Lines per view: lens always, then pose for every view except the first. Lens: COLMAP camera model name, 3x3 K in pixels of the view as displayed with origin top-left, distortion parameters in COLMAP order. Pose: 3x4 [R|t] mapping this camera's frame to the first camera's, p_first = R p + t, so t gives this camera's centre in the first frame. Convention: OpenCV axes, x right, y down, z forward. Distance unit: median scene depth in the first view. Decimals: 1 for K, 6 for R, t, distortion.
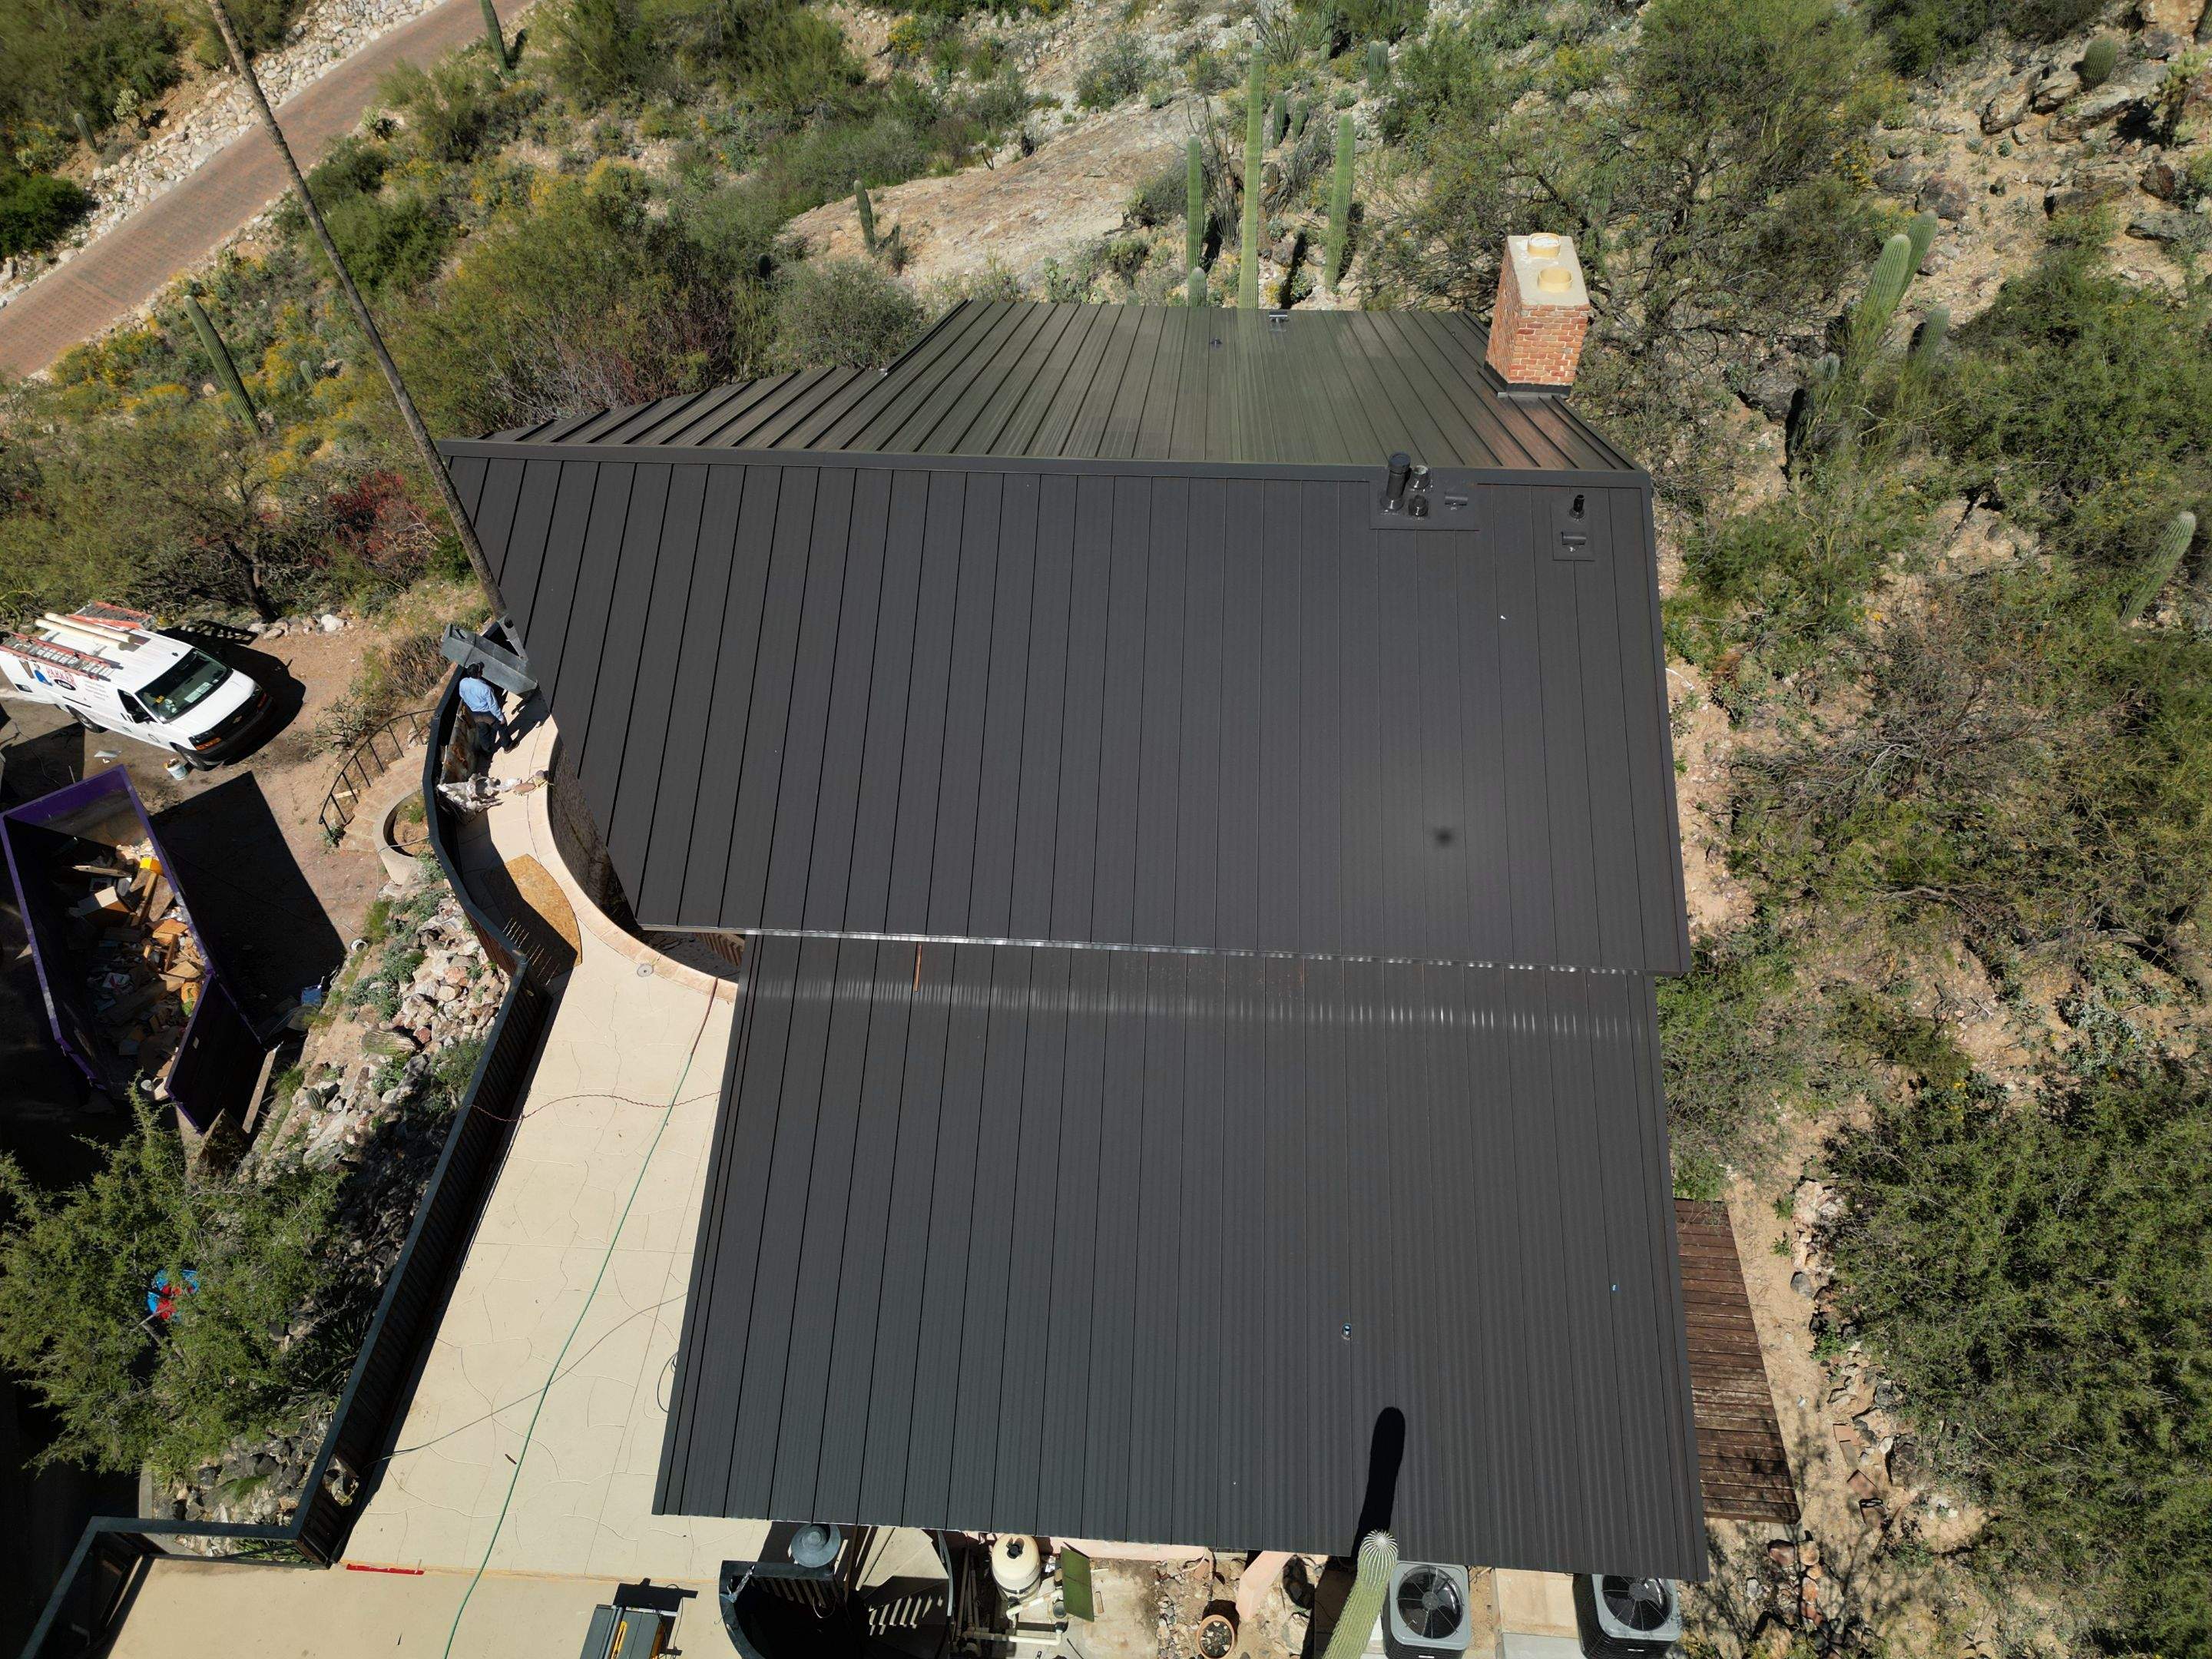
lens RADIAL K [[1570.5, 0, 1109.7], [0, 1570.5, 828.5], [0, 0, 1]] dist [0.075966, -0.067311]
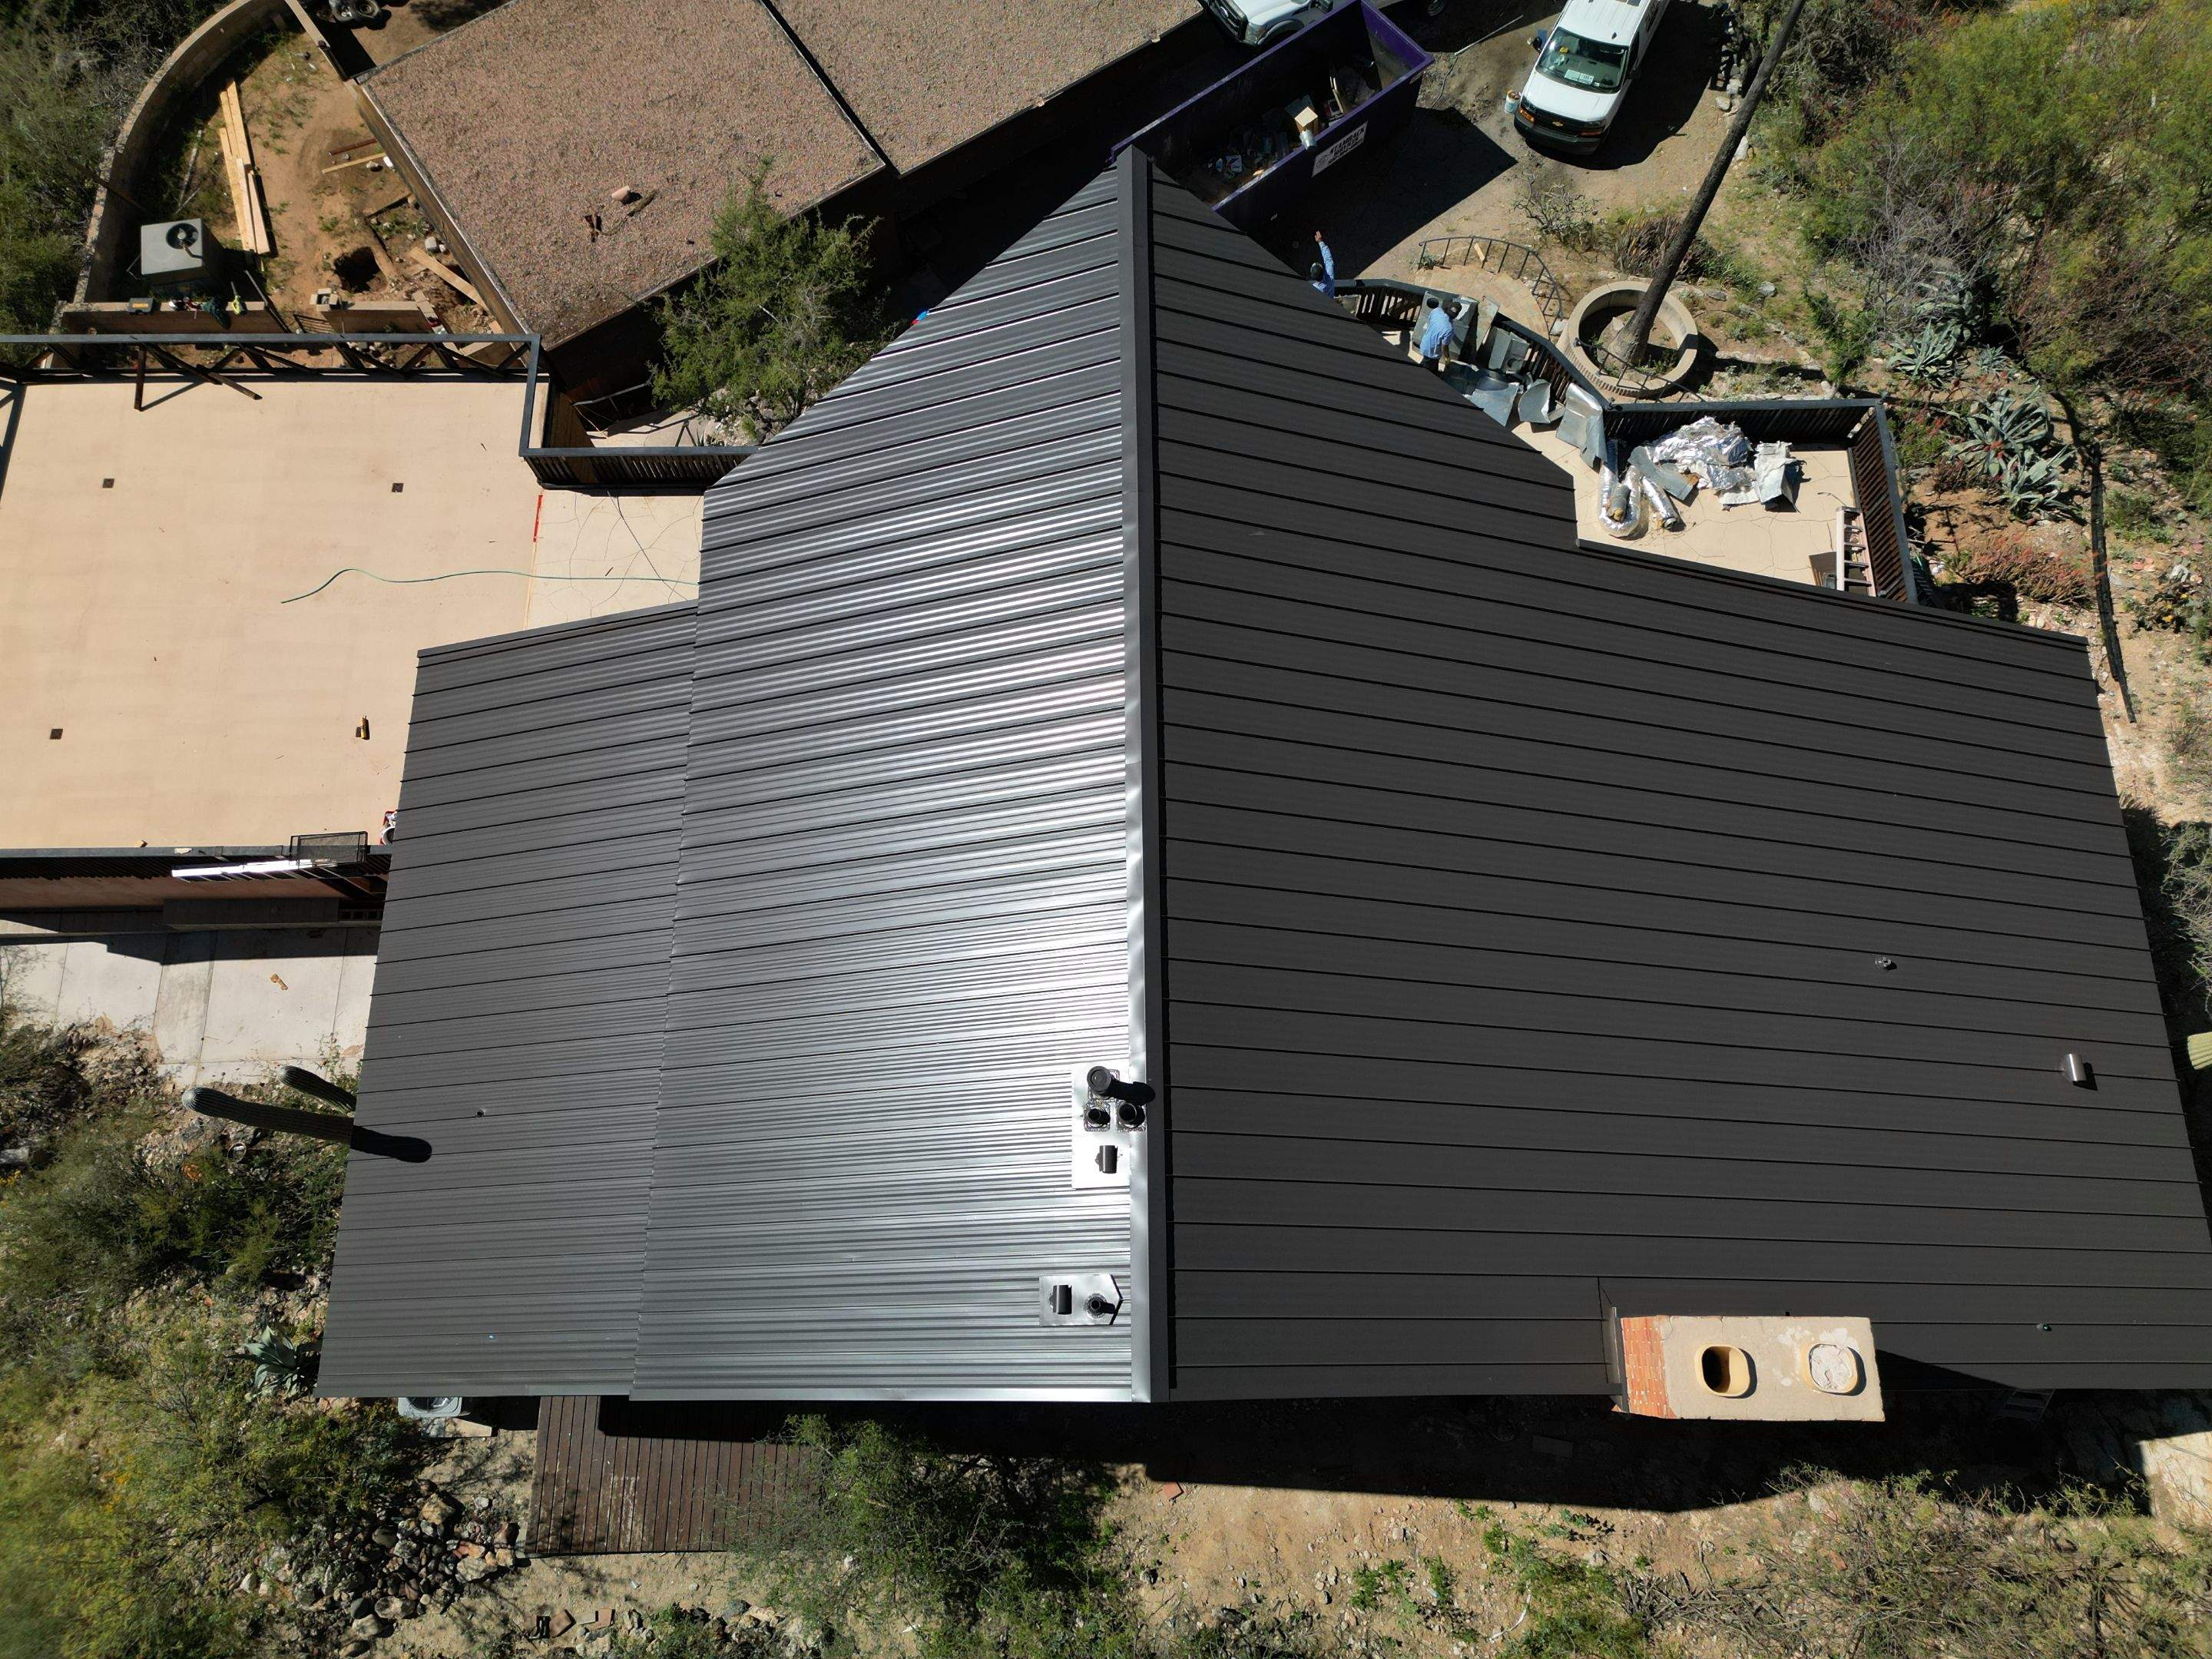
lens RADIAL K [[1570.5, 0, 1109.7], [0, 1570.5, 828.5], [0, 0, 1]] dist [0.075966, -0.067311]
pose [[0.068165, 0.952792, -0.295872, 0.238042], [-0.721855, 0.251814, 0.644604, -0.638787], [0.688679, 0.169637, 0.704943, 0.289949]]
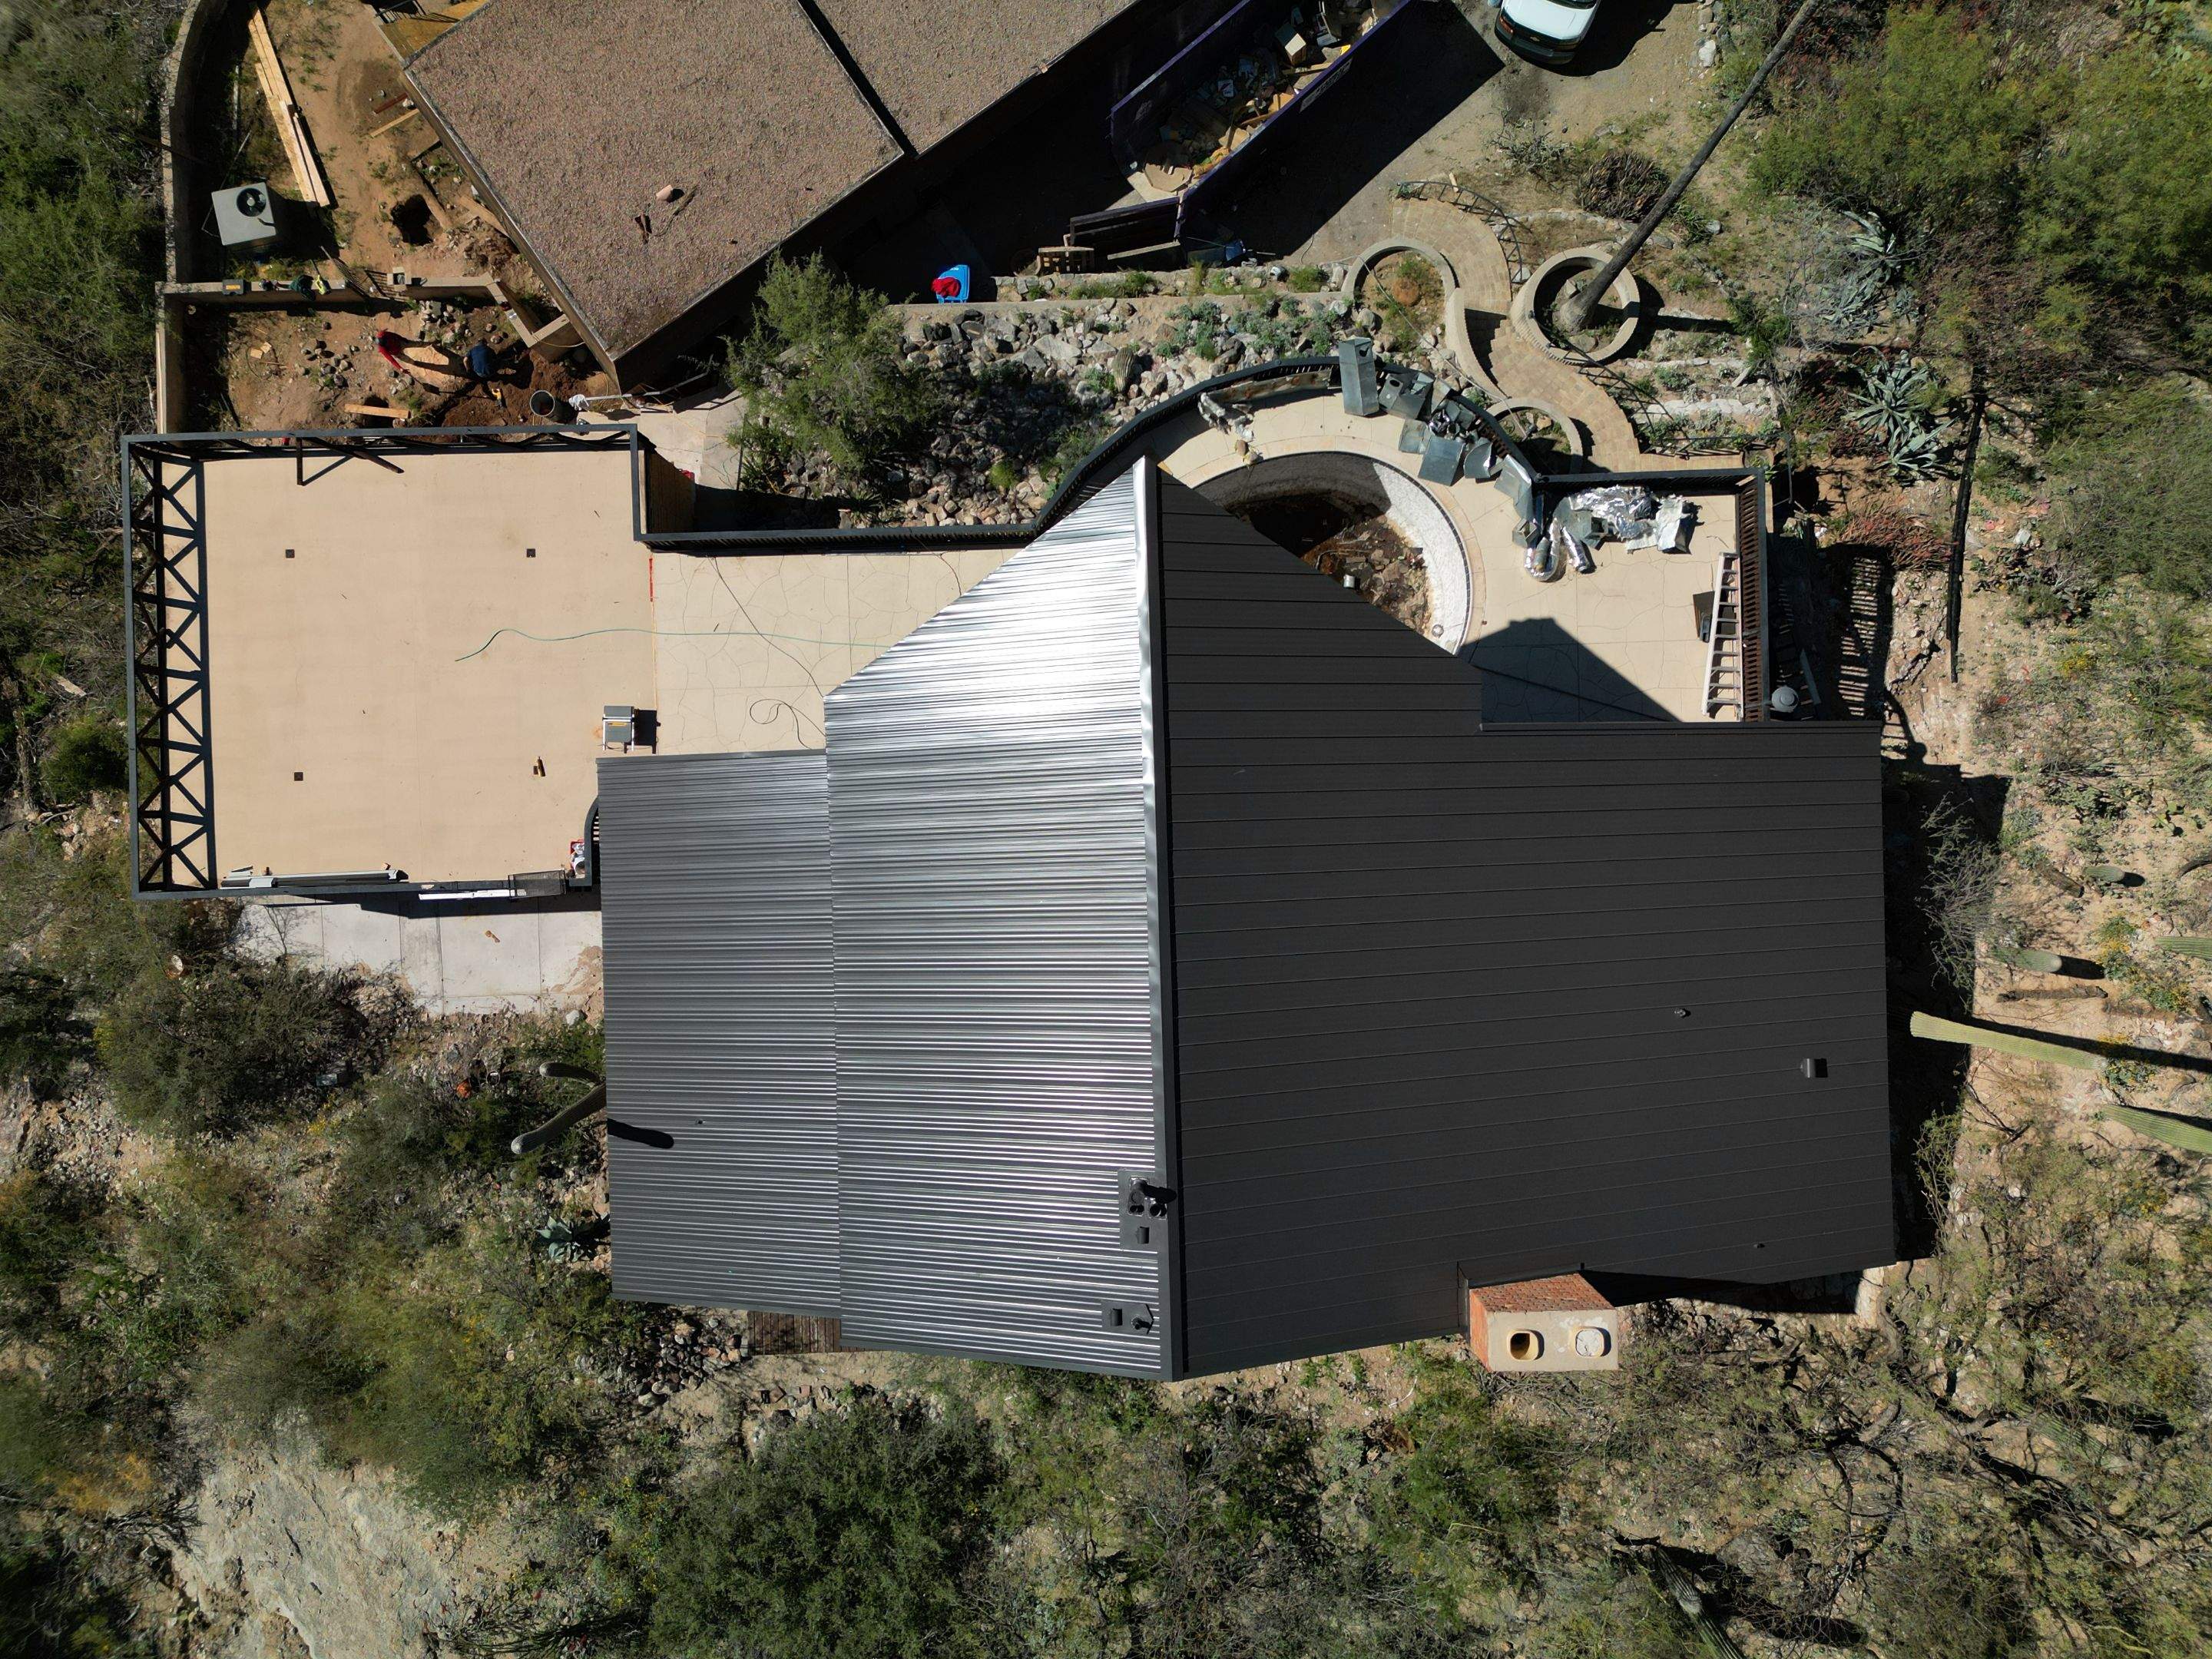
lens RADIAL K [[1570.5, 0, 1109.7], [0, 1570.5, 828.5], [0, 0, 1]] dist [0.075966, -0.067311]
pose [[0.090489, 0.995760, 0.016558, -0.120230], [-0.722025, 0.054144, 0.689745, -0.898230], [0.685924, -0.074369, 0.723863, 0.025644]]
